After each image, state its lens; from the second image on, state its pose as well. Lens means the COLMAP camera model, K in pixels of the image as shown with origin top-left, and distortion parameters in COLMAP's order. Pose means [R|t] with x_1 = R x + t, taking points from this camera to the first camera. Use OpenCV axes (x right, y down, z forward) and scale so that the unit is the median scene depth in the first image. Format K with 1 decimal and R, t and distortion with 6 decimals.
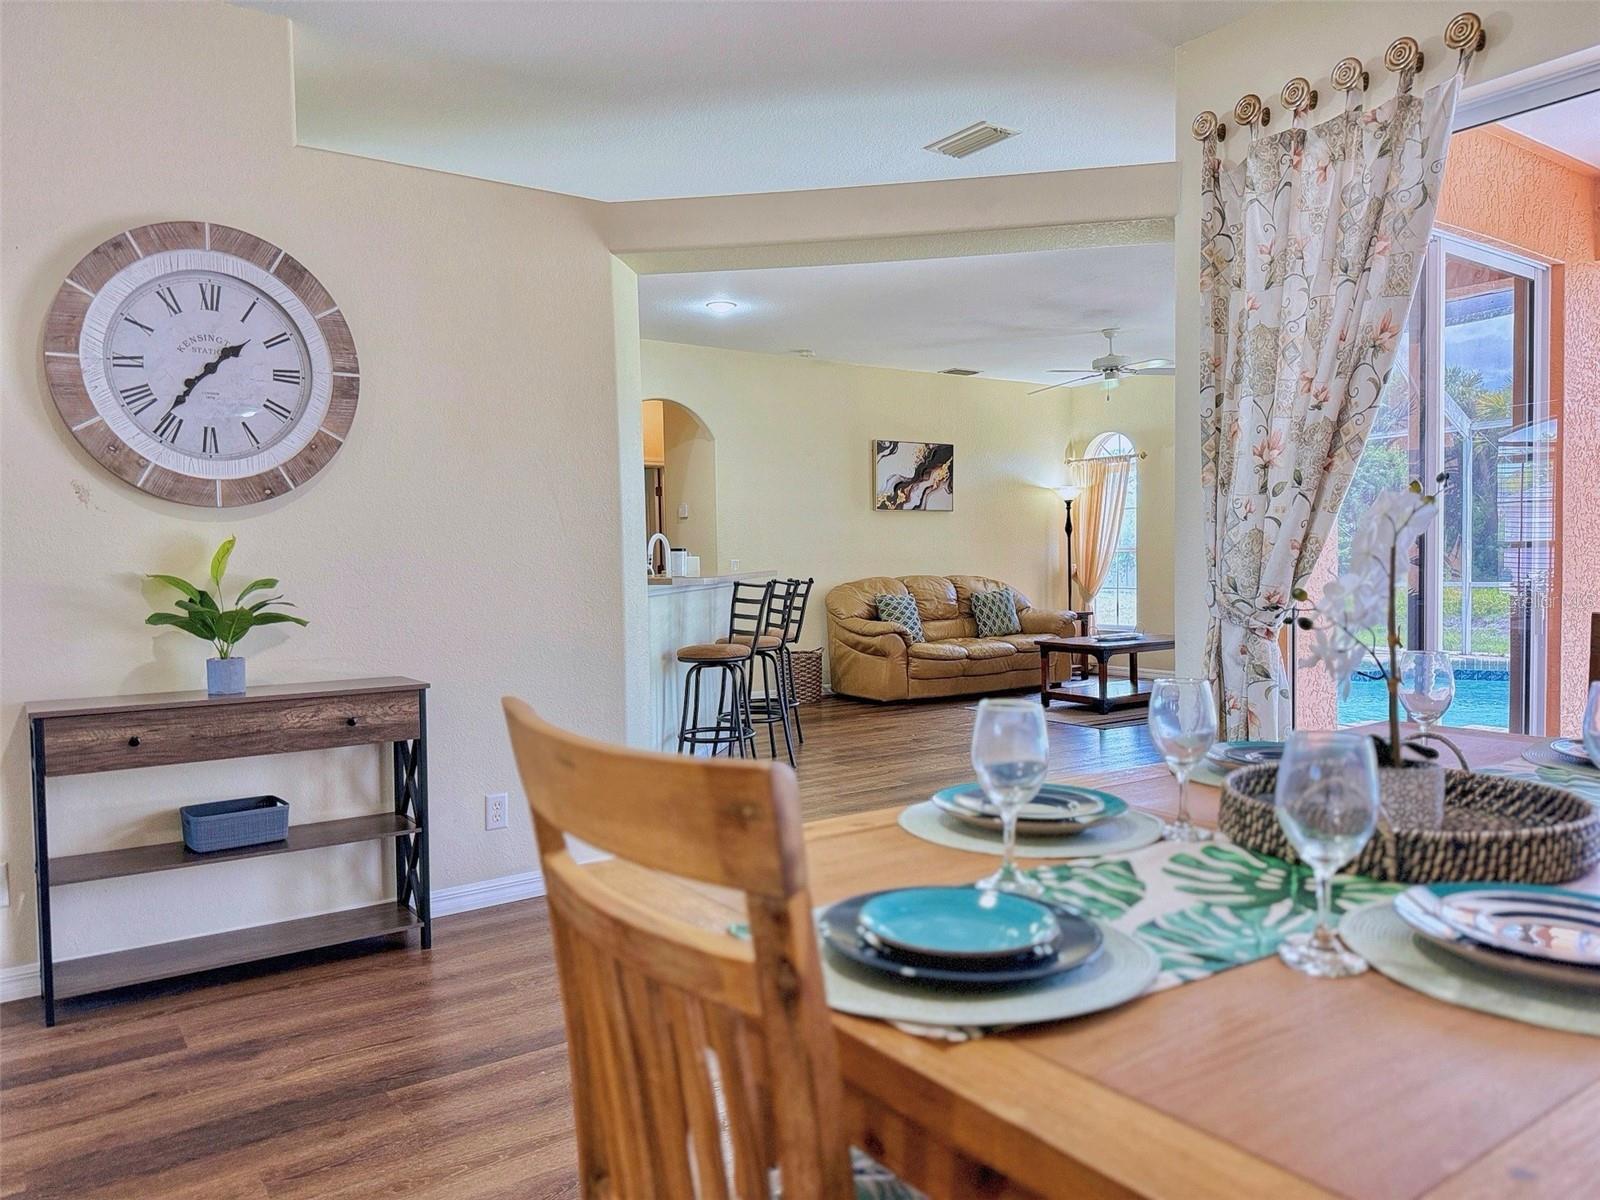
lens RADIAL K [[1111.6, 0, 801.7], [0, 1111.6, 617.2], [0, 0, 1]] dist [0.101218, -0.156786]
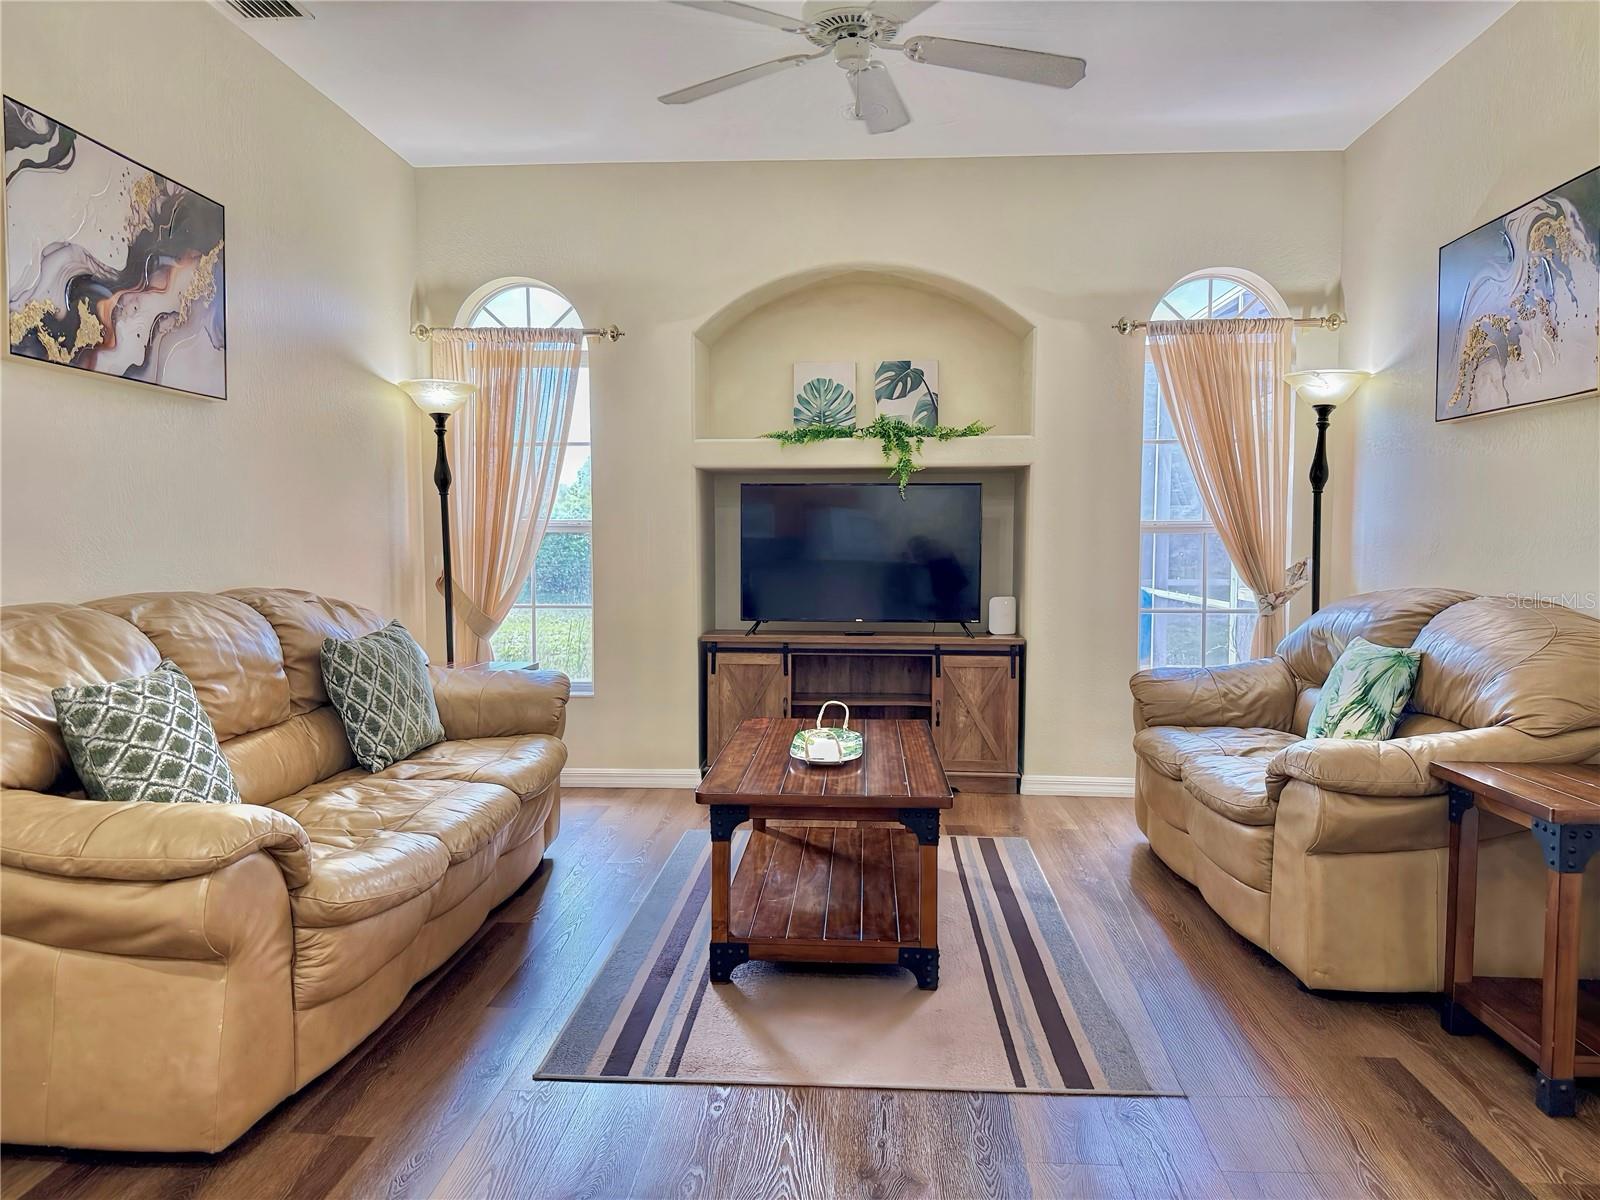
lens RADIAL K [[1126.9, 0, 800.0], [0, 1126.9, 600.0], [0, 0, 1]] dist [0.053523, -0.048106]
pose [[0.629653, -0.026809, 0.776414, -0.078812], [0.024247, 0.999596, 0.014851, -0.100762], [-0.776498, 0.009475, 0.630049, 1.856597]]
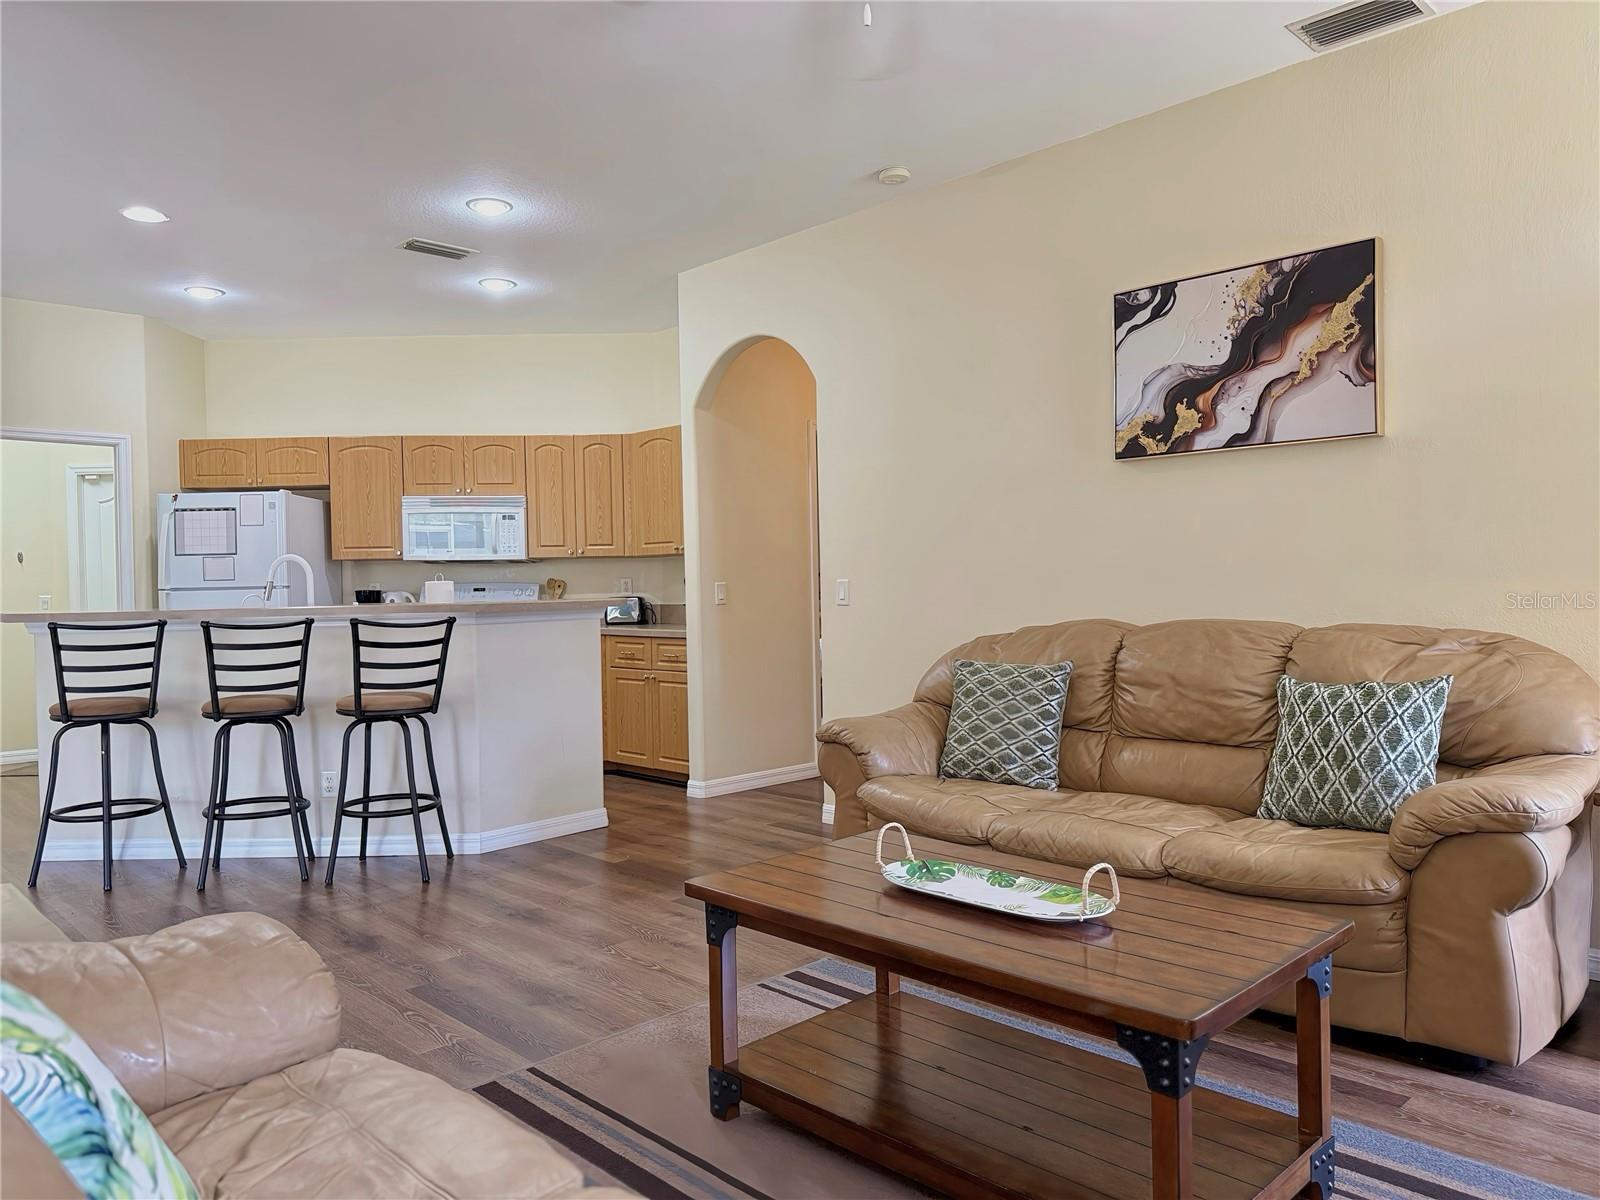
lens RADIAL K [[1111.6, 0, 801.7], [0, 1111.6, 617.2], [0, 0, 1]] dist [0.101218, -0.156786]
pose [[0.154869, 0.047075, -0.986813, 1.299474], [-0.032268, 0.998572, 0.042572, -0.140382], [0.987408, 0.025249, 0.156166, 2.240450]]
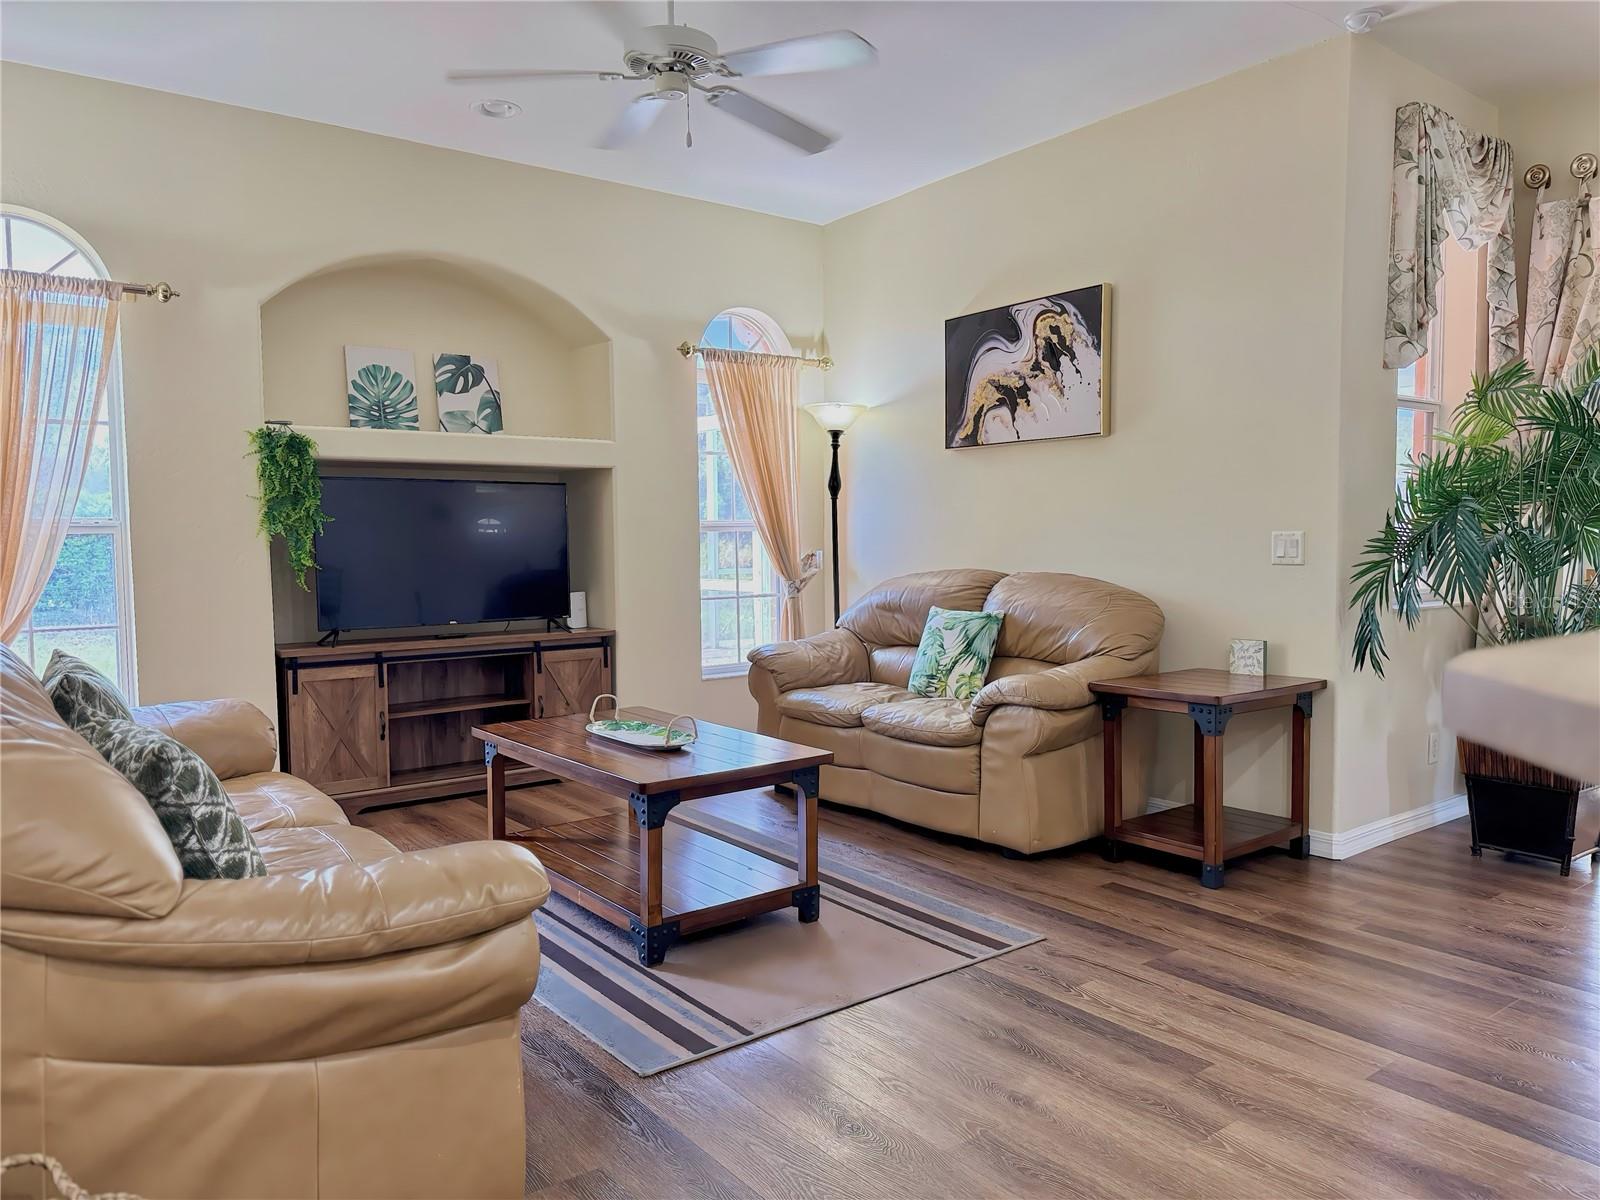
lens RADIAL K [[1131.4, 0, 800.0], [0, 1131.4, 600.0], [0, 0, 1]] dist [0.214699, -0.308553]
pose [[-0.036439, -0.043039, 0.998409, -0.348171], [0.055929, 0.997418, 0.045038, -0.119675], [-0.997770, 0.057481, -0.033938, 2.335771]]
